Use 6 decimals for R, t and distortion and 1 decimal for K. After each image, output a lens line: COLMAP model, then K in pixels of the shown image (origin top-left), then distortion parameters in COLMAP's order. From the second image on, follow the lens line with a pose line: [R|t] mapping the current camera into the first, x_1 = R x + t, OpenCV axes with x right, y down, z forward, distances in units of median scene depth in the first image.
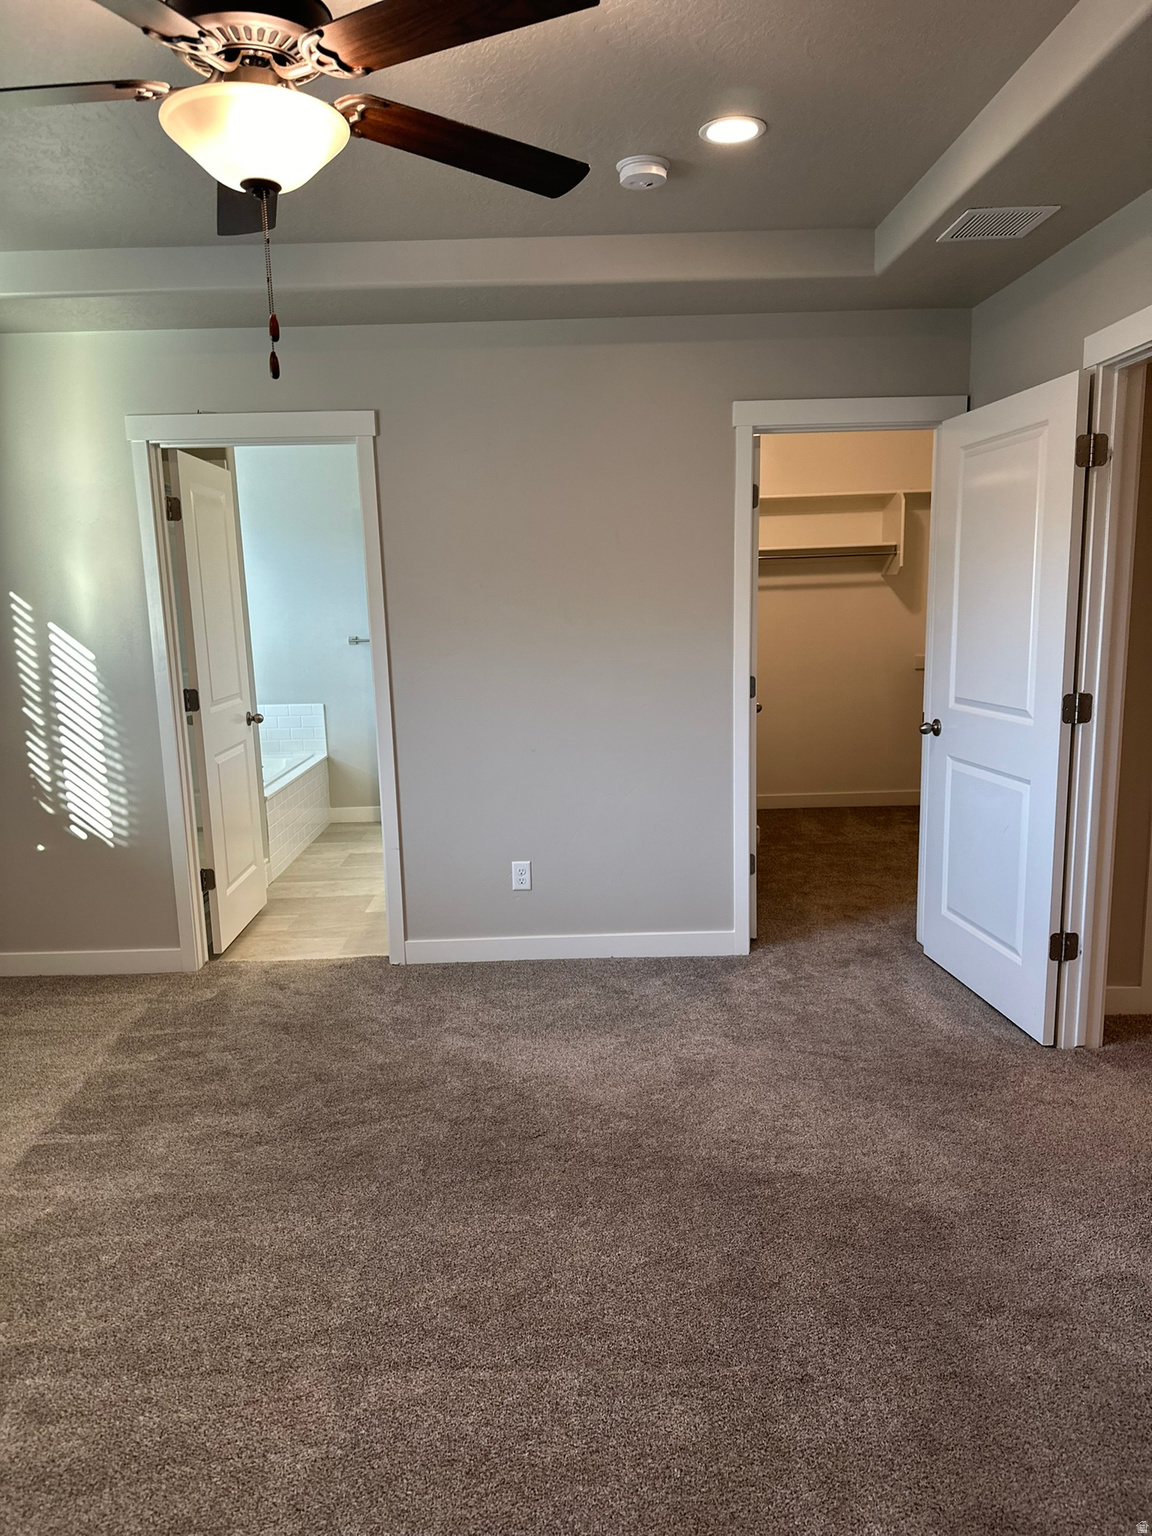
lens RADIAL K [[1070.2, 0, 582.9], [0, 1070.2, 772.2], [0, 0, 1]] dist [0.037665, -0.051834]
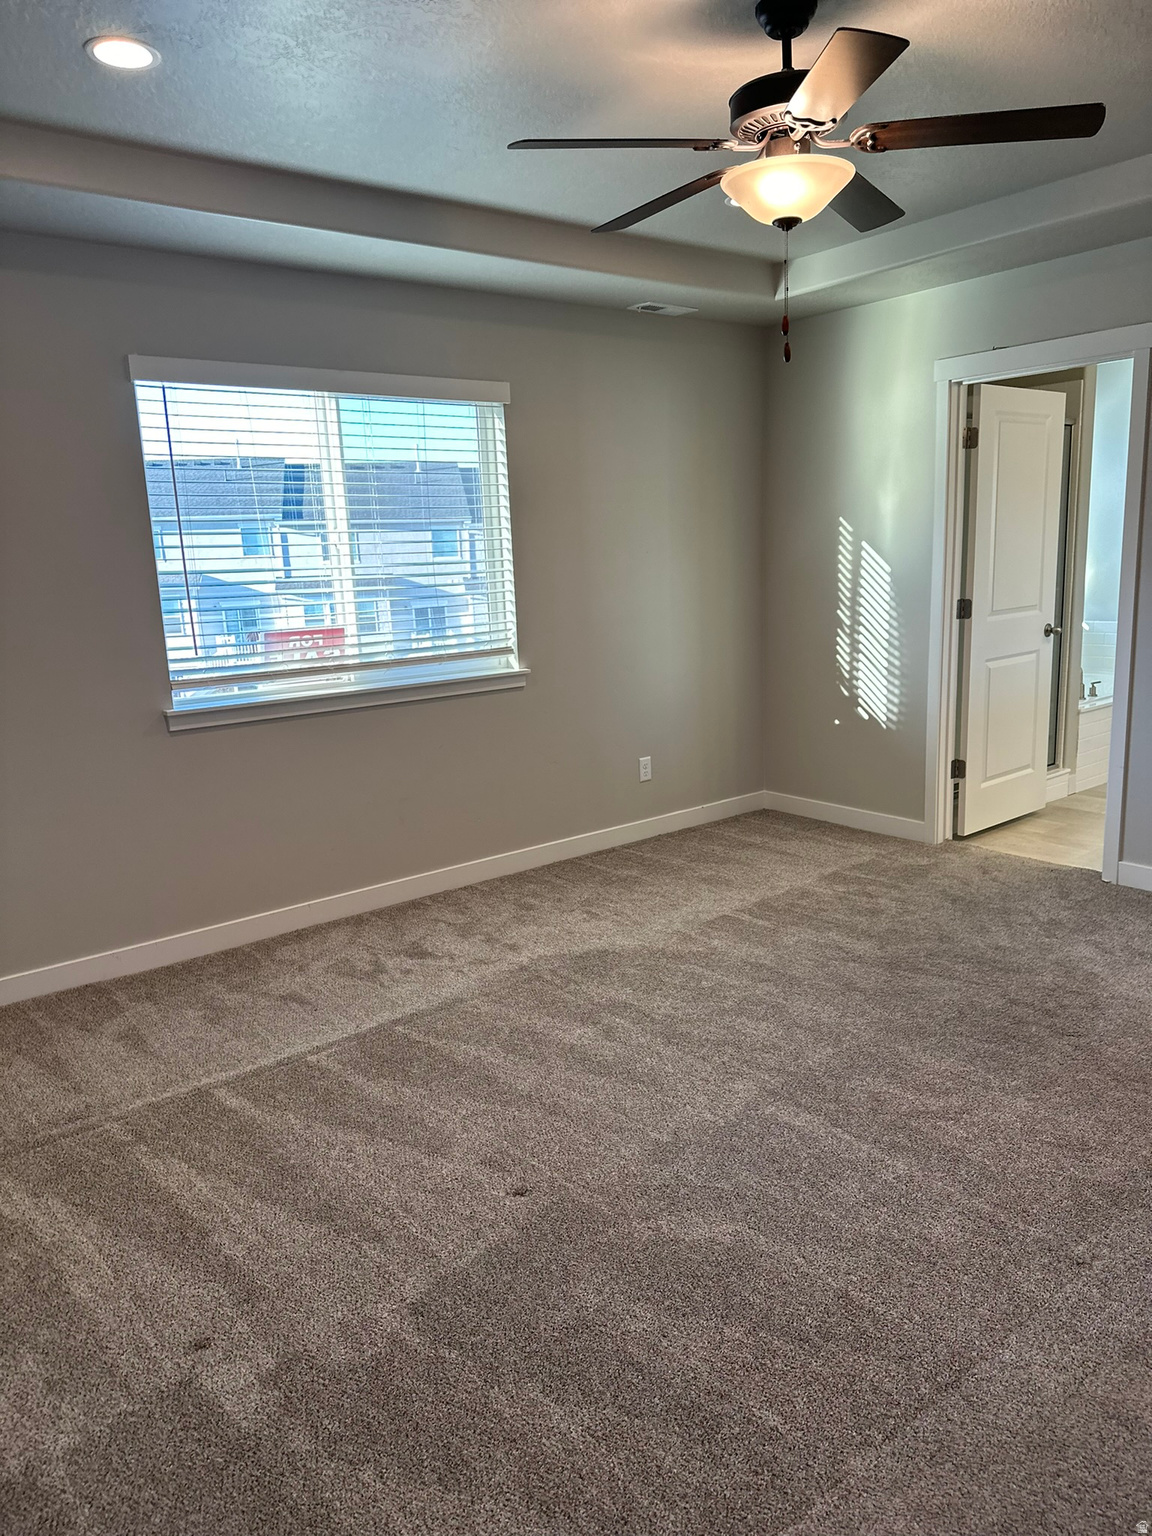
lens RADIAL K [[1070.2, 0, 567.9], [0, 1070.2, 769.6], [0, 0, 1]] dist [0.037665, -0.051834]
pose [[0.603106, 0.161403, -0.781161, 0.305994], [-0.101987, 0.986880, 0.125168, 0.000038], [0.791115, 0.004179, 0.611654, -0.024416]]
